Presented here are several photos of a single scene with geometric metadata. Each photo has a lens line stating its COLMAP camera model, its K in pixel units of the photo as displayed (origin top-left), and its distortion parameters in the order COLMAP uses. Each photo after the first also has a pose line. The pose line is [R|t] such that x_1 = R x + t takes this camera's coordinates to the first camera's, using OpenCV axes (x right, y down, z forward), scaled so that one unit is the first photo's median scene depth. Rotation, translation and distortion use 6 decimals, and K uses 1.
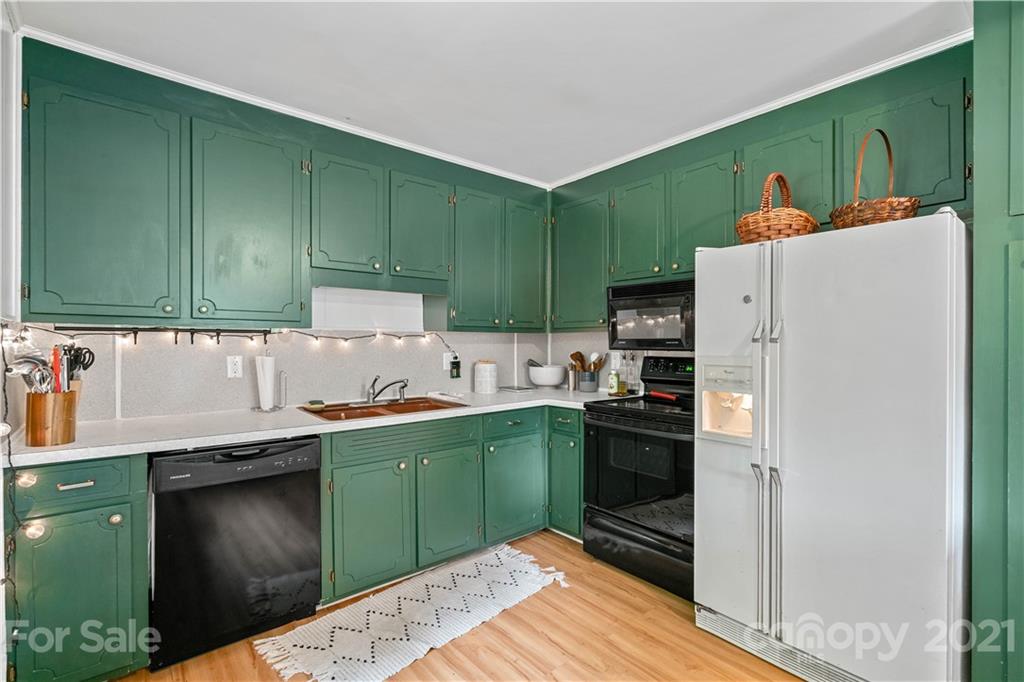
lens RADIAL K [[468.0, 0, 514.2], [0, 468.0, 342.5], [0, 0, 1]] dist [-0.007913, 0.001147]
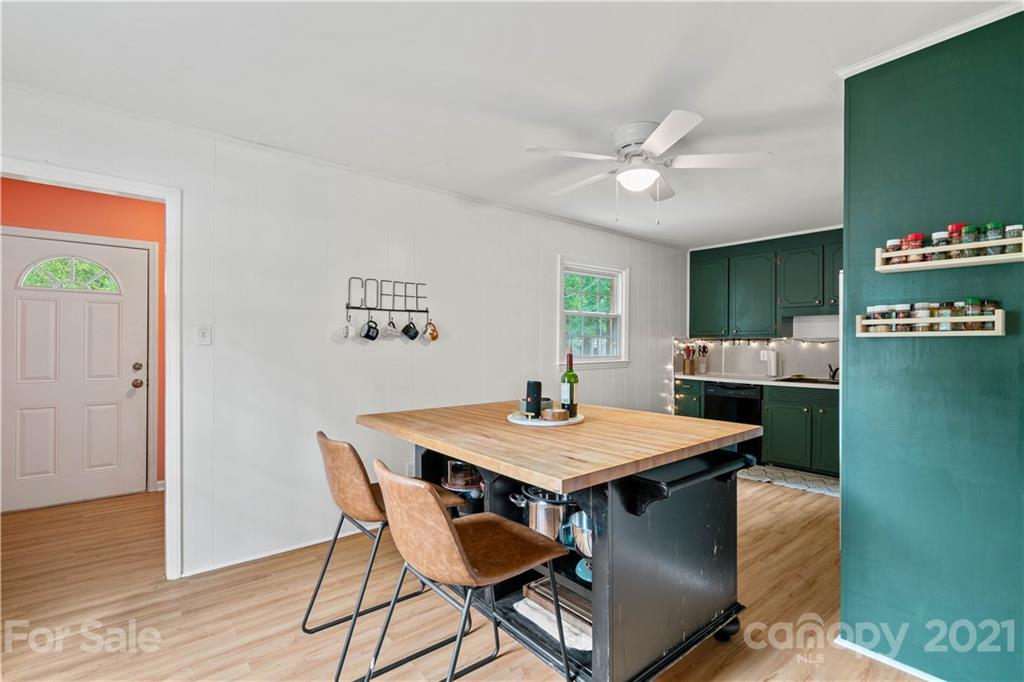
lens RADIAL K [[468.0, 0, 521.2], [0, 468.0, 340.5], [0, 0, 1]] dist [-0.007913, 0.001147]
pose [[-0.000017, -0.008232, -0.999966, 1.914054], [-0.002918, 0.999962, -0.008232, 0.003472], [0.999996, 0.002918, -0.000041, -0.167275]]
